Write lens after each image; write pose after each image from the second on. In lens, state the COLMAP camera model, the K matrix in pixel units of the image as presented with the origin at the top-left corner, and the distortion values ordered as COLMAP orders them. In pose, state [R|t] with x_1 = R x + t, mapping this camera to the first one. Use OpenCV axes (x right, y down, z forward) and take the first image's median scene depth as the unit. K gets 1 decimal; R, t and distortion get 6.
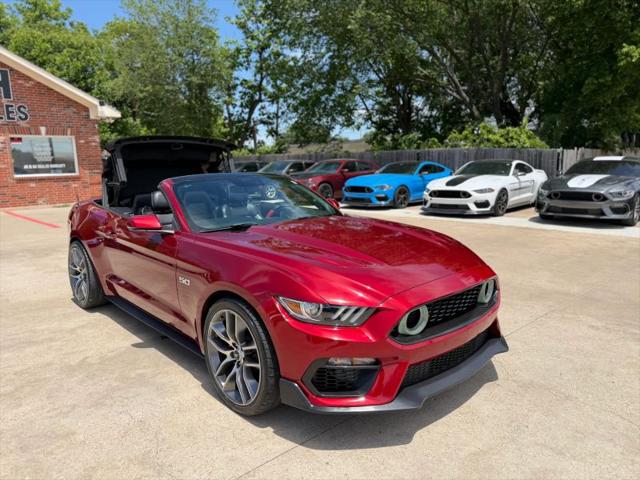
lens RADIAL K [[455.2, 0, 322.6], [0, 455.2, 238.4], [0, 0, 1]] dist [0.006223, -0.006675]
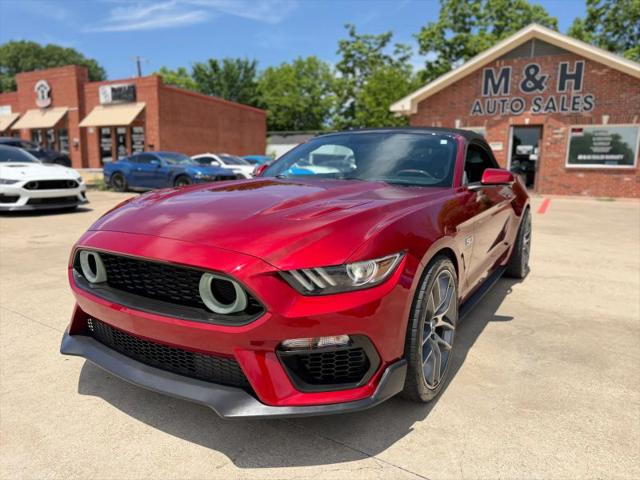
lens RADIAL K [[461.4, 0, 319.1], [0, 461.4, 240.0], [0, 0, 1]] dist [-0.006317, -0.008732]
pose [[0.263542, 0.174403, -0.948751, 0.211345], [-0.176492, 0.975637, 0.130320, -0.010968], [0.948365, 0.133102, 0.287902, 0.213086]]
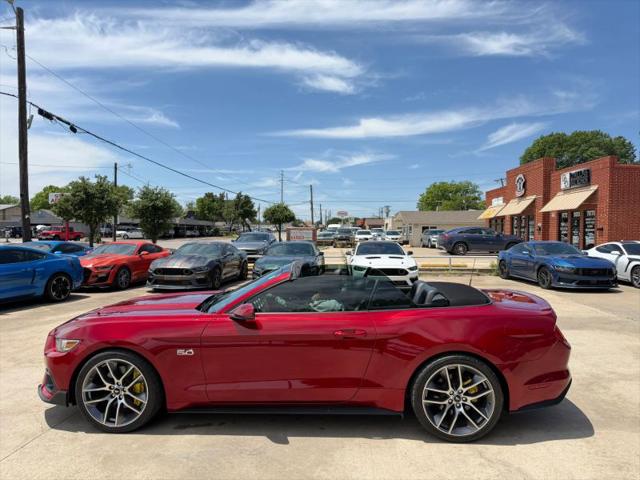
lens RADIAL K [[447.7, 0, 317.7], [0, 447.7, 240.1], [0, 0, 1]] dist [0.047554, -0.063346]
pose [[-0.731318, 0.021885, -0.681685, 0.168193], [-0.102309, 0.984656, 0.141370, -0.115866], [0.674319, 0.173129, -0.717858, 0.588596]]
